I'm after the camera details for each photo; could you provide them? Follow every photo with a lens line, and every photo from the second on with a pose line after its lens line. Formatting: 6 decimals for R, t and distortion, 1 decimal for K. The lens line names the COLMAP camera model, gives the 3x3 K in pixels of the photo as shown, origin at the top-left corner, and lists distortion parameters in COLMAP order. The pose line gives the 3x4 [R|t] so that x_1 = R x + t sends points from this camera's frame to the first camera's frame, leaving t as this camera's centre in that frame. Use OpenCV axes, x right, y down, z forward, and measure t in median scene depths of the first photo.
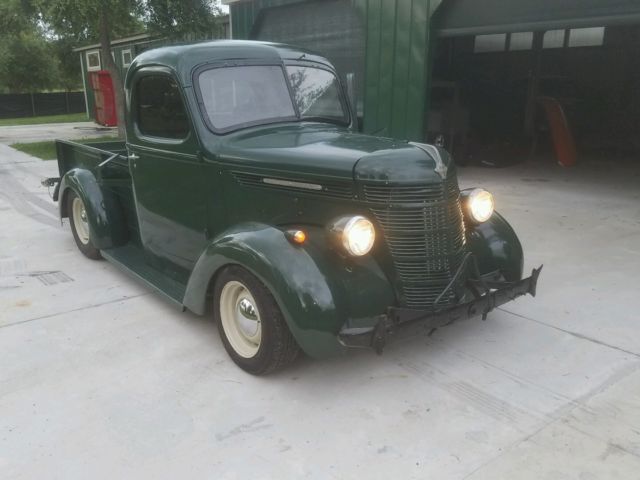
lens RADIAL K [[516.8, 0, 322.3], [0, 516.8, 268.6], [0, 0, 1]] dist [0.220991, -0.309129]
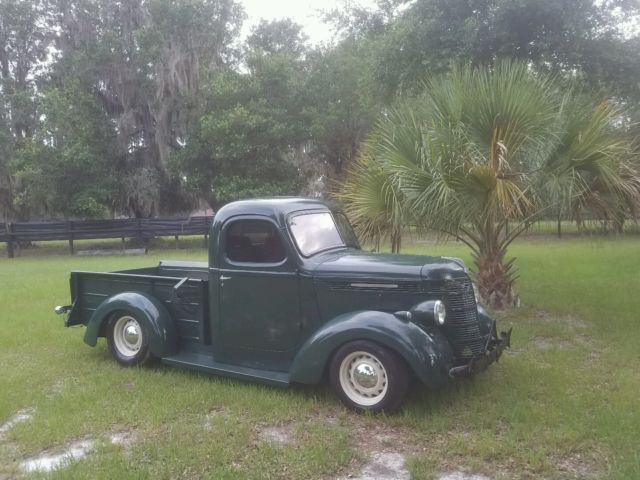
lens RADIAL K [[516.8, 0, 322.3], [0, 516.8, 268.6], [0, 0, 1]] dist [0.220991, -0.309129]
pose [[0.941460, -0.045076, 0.334097, -0.635067], [0.118736, 0.971855, -0.203467, 0.073067], [-0.315522, 0.231225, 0.920316, -0.335557]]
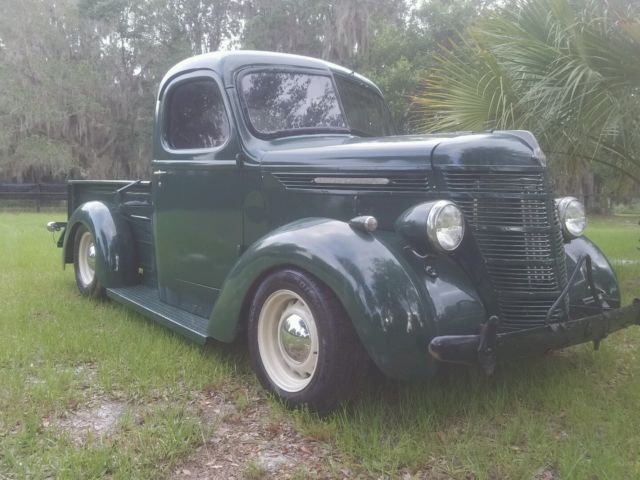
lens RADIAL K [[516.8, 0, 322.3], [0, 516.8, 268.6], [0, 0, 1]] dist [0.220991, -0.309129]
pose [[0.999756, 0.020909, 0.007088, -0.094255], [-0.019286, 0.983365, -0.180615, 0.115155], [-0.010747, 0.180434, 0.983528, 0.175186]]
